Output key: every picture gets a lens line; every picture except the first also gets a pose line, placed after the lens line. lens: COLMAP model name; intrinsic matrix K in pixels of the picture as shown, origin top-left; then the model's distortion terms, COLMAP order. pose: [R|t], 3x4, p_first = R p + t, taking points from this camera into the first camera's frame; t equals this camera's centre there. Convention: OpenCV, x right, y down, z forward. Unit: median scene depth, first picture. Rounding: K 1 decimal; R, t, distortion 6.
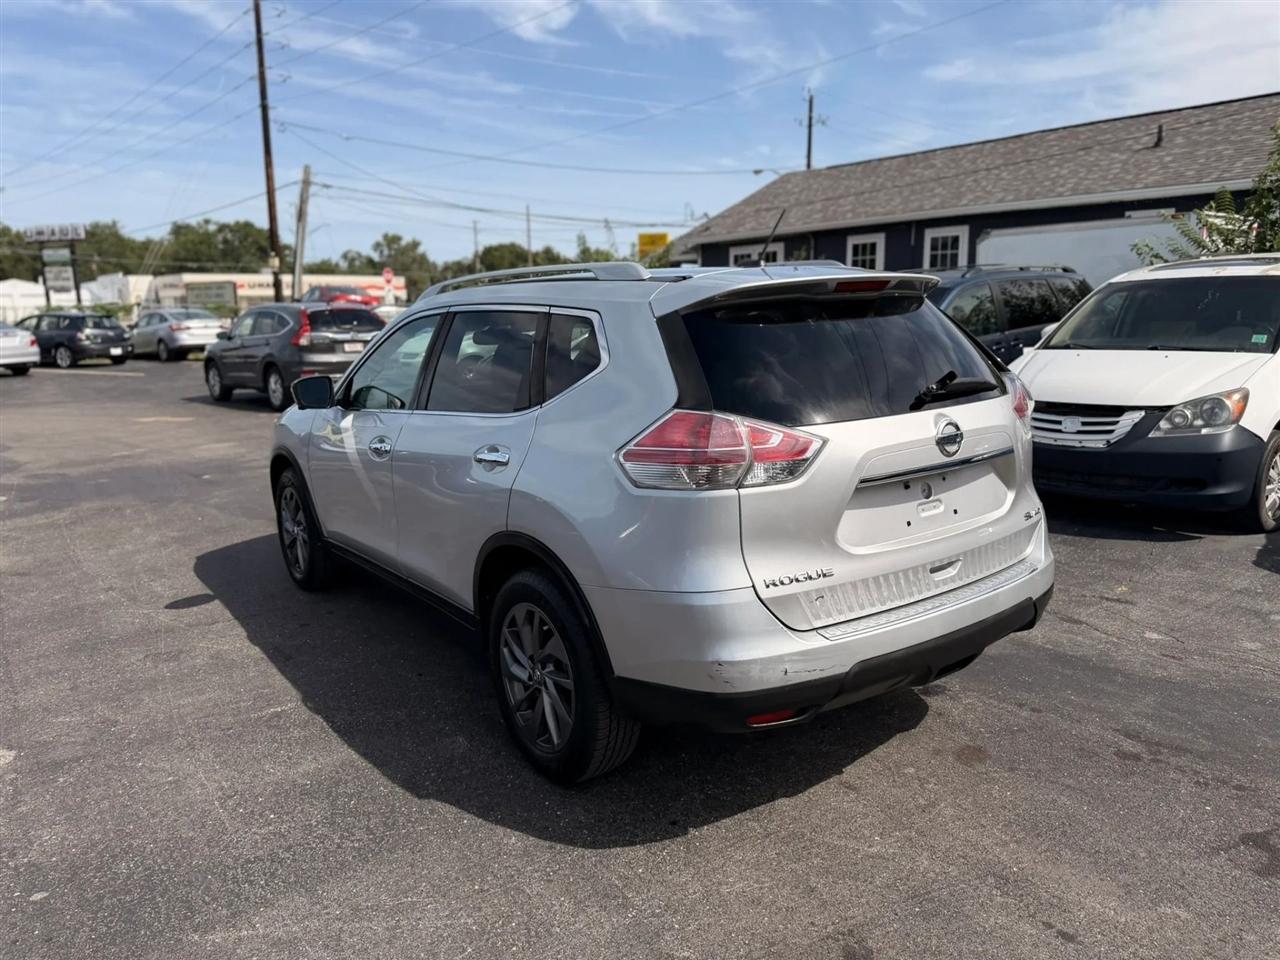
lens RADIAL K [[909.8, 0, 641.8], [0, 909.8, 472.0], [0, 0, 1]] dist [0.019352, -0.026578]
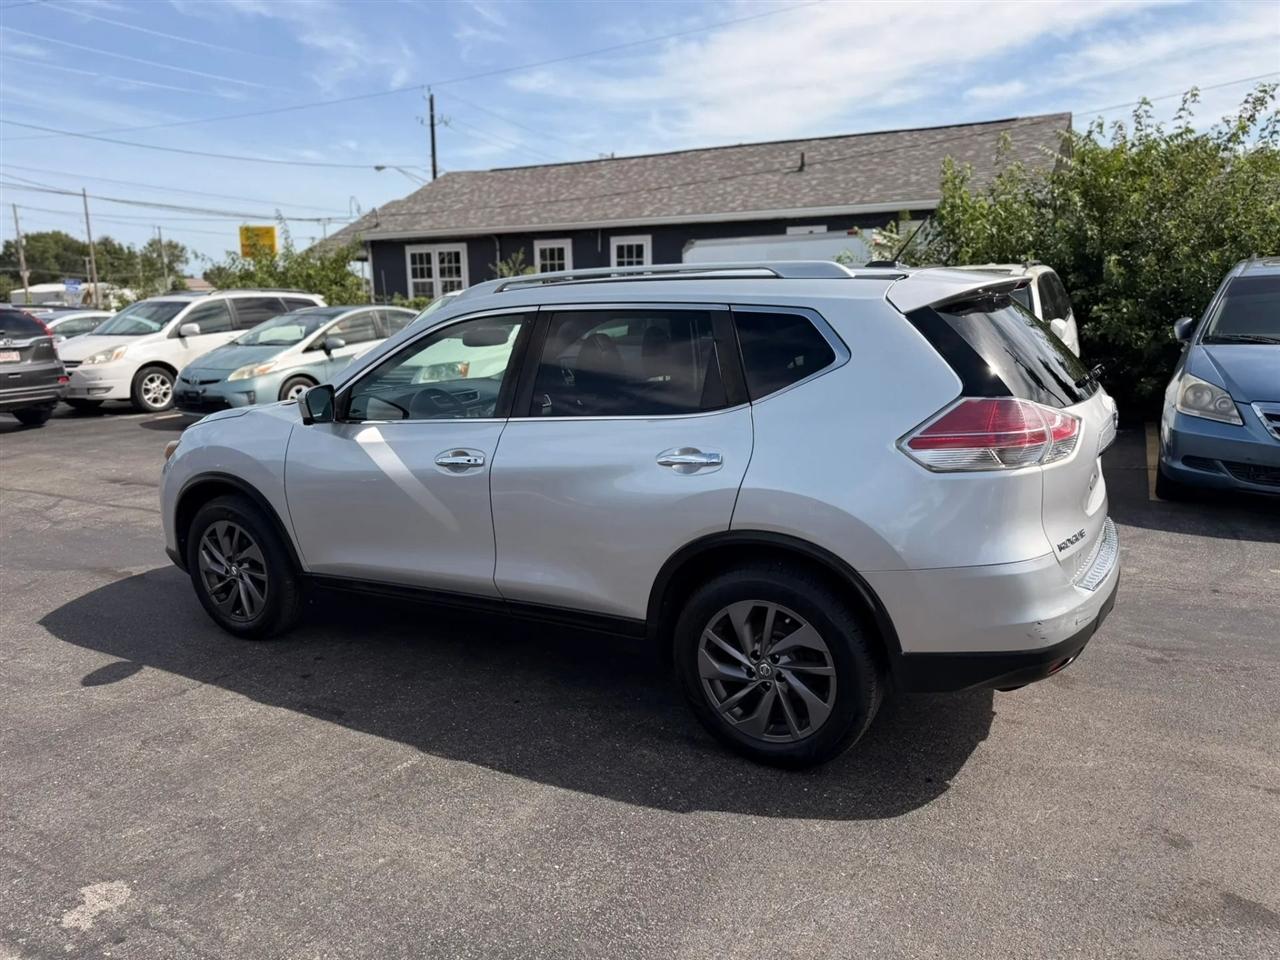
lens RADIAL K [[909.8, 0, 643.0], [0, 909.8, 490.5], [0, 0, 1]] dist [0.019352, -0.026578]
pose [[0.911860, -0.077530, 0.403114, -0.371516], [0.071028, 0.996990, 0.031082, -0.009601], [-0.404310, 0.000290, 0.914622, 0.077028]]
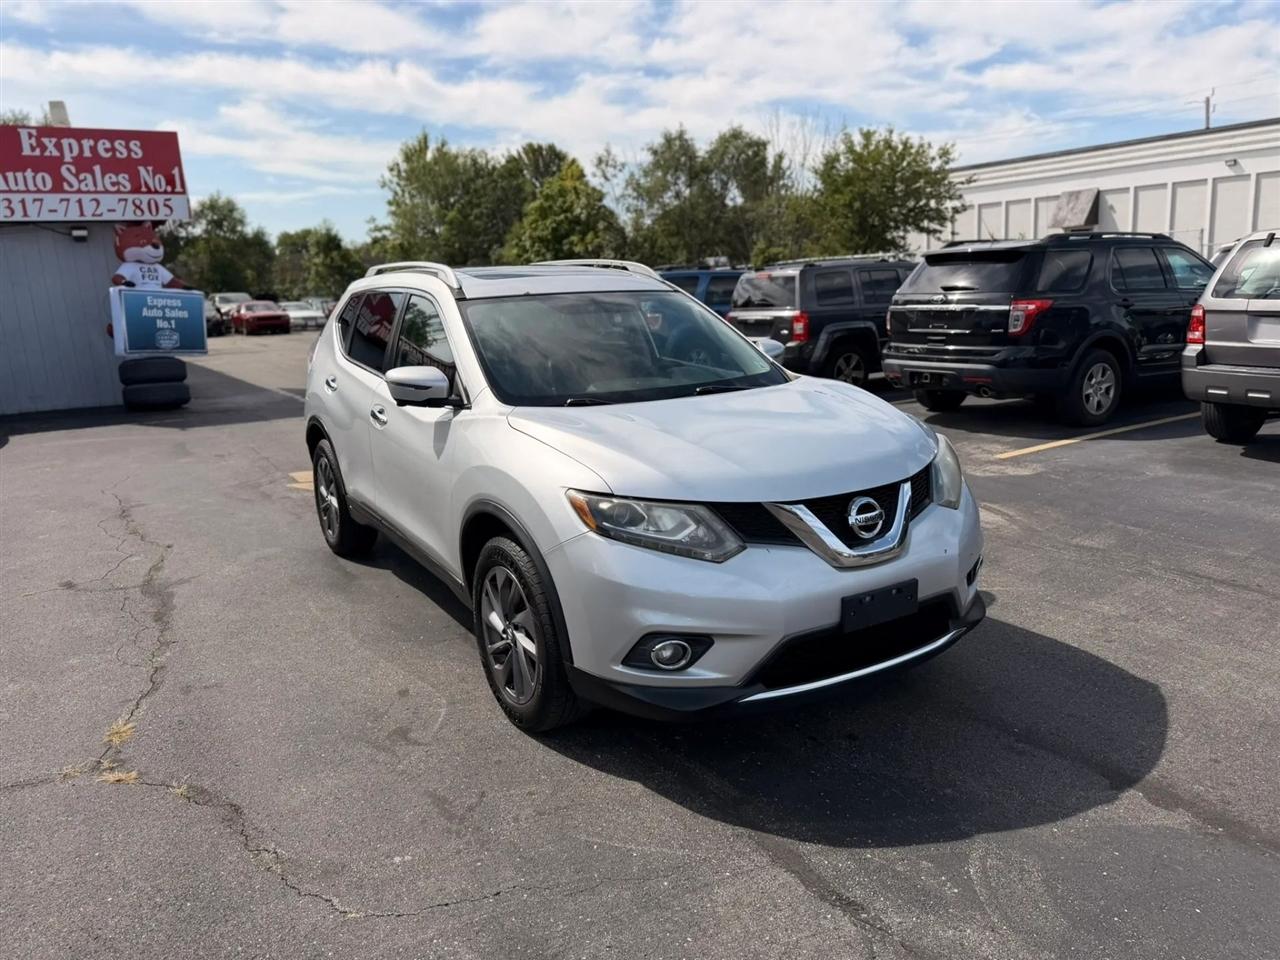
lens RADIAL K [[909.8, 0, 644.5], [0, 909.8, 477.0], [0, 0, 1]] dist [0.019352, -0.026578]
pose [[-0.994448, 0.047041, 0.094124, -0.264143], [0.080111, 0.918433, 0.387381, -0.322124], [-0.068224, 0.392771, -0.917102, 1.741161]]
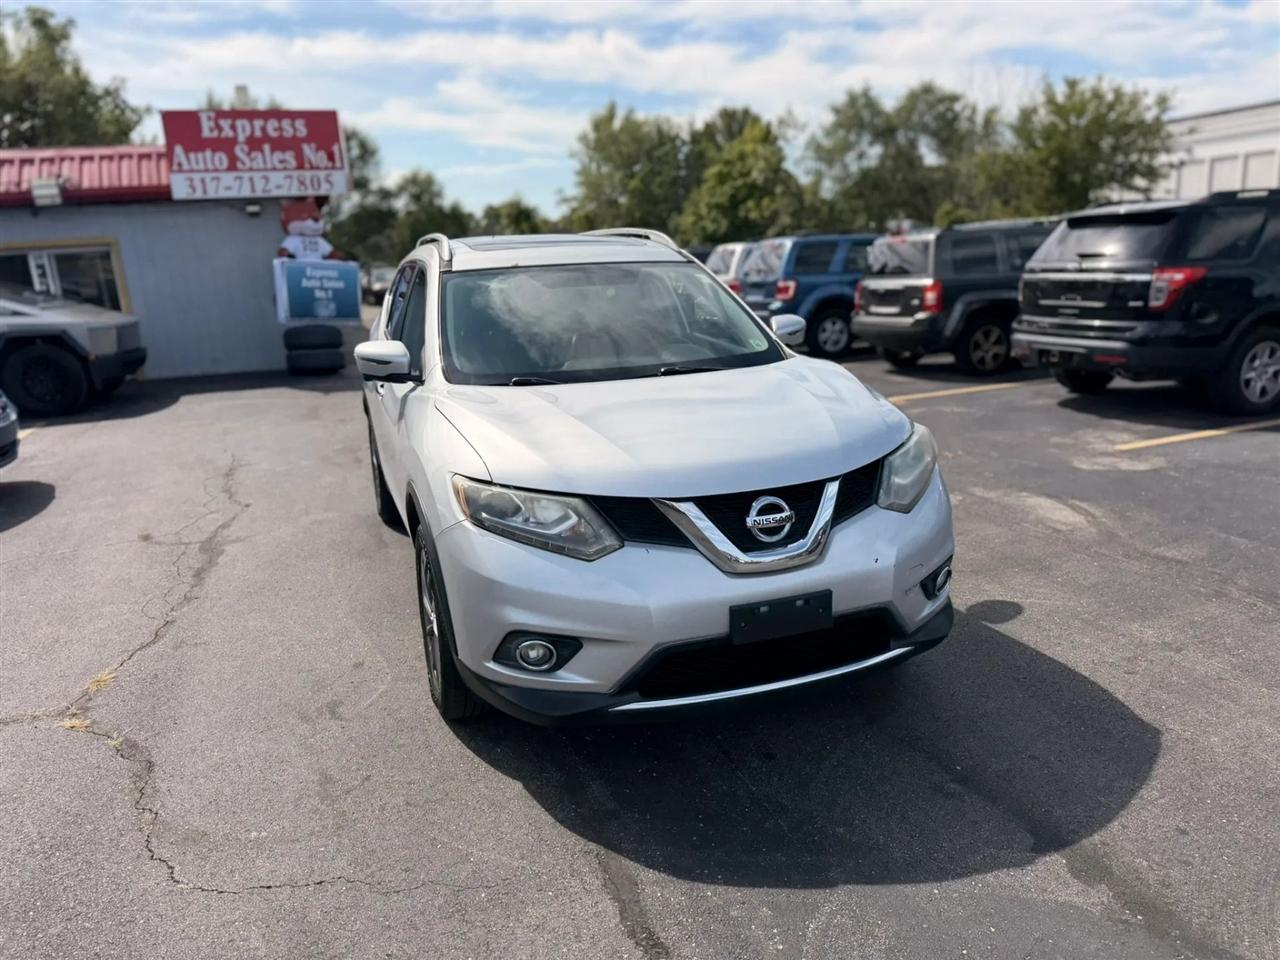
lens RADIAL K [[909.8, 0, 646.9], [0, 909.8, 489.8], [0, 0, 1]] dist [0.019352, -0.026578]
pose [[-0.956181, -0.001035, 0.292775, -0.429184], [0.124351, 0.903878, 0.409319, -0.299449], [-0.265056, 0.427790, -0.864142, 1.671779]]
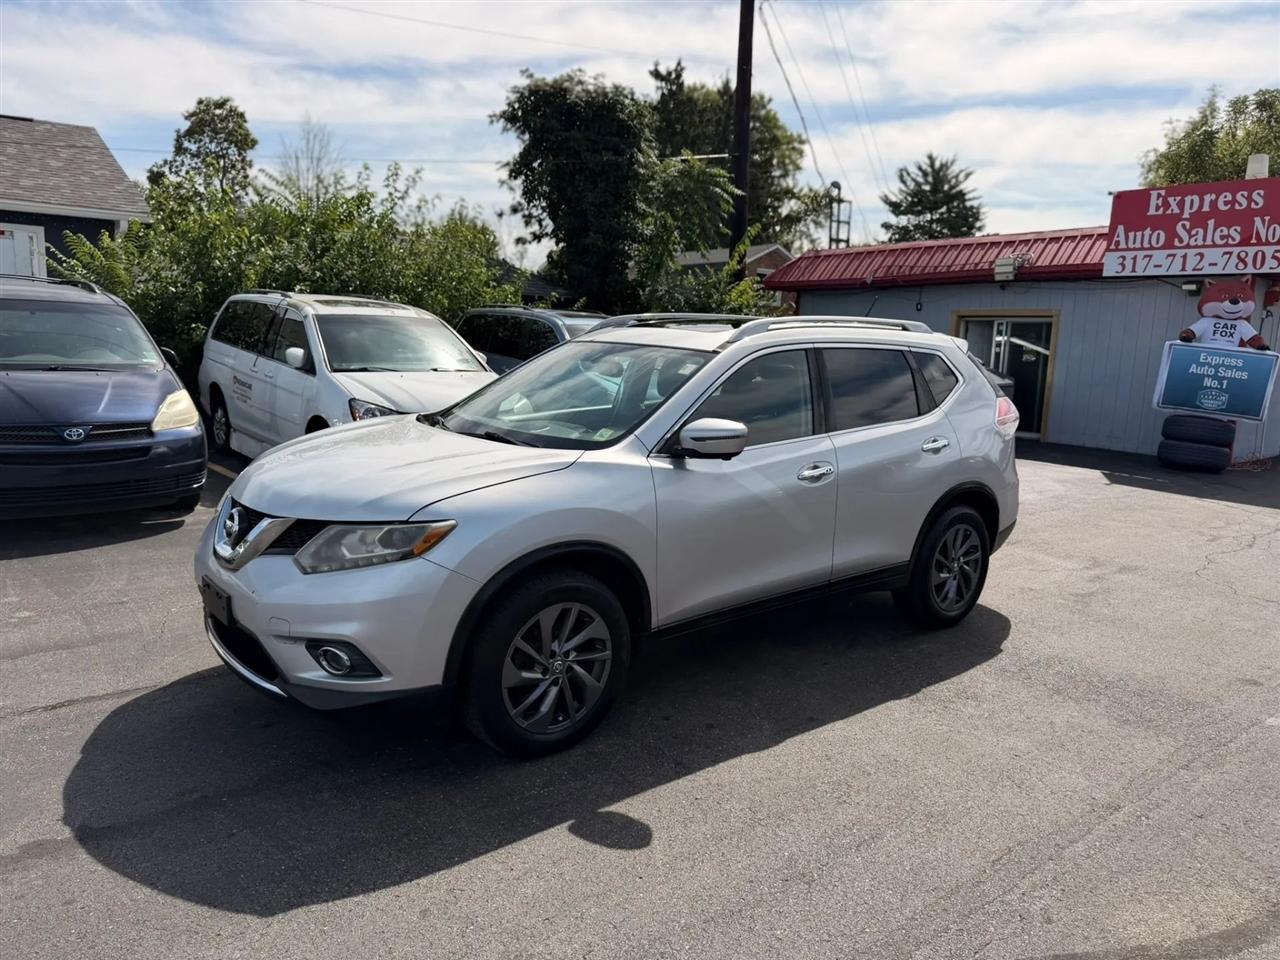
lens RADIAL K [[909.8, 0, 643.0], [0, 909.8, 490.6], [0, 0, 1]] dist [0.019352, -0.026578]
pose [[-0.057969, -0.149385, 0.987078, -1.017012], [0.145674, 0.976892, 0.156398, -0.154933], [-0.987633, 0.152858, -0.034868, 0.949006]]
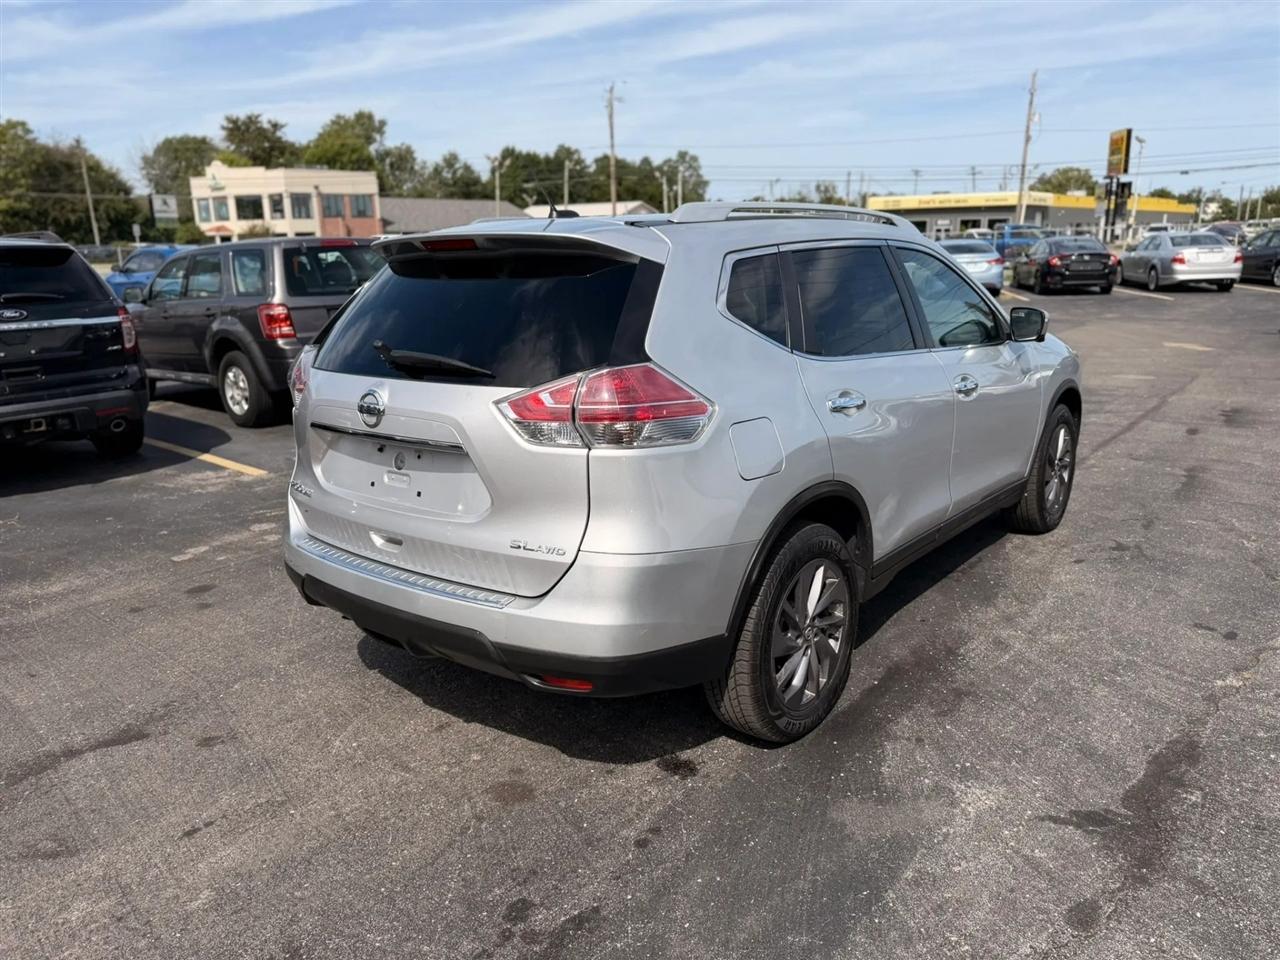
lens RADIAL K [[909.8, 0, 651.3], [0, 909.8, 480.9], [0, 0, 1]] dist [0.017439, -0.017145]
pose [[0.254282, 0.256961, -0.932369, 0.693068], [-0.158990, 0.962048, 0.221779, -0.117265], [0.953972, 0.091843, 0.285486, 0.521290]]
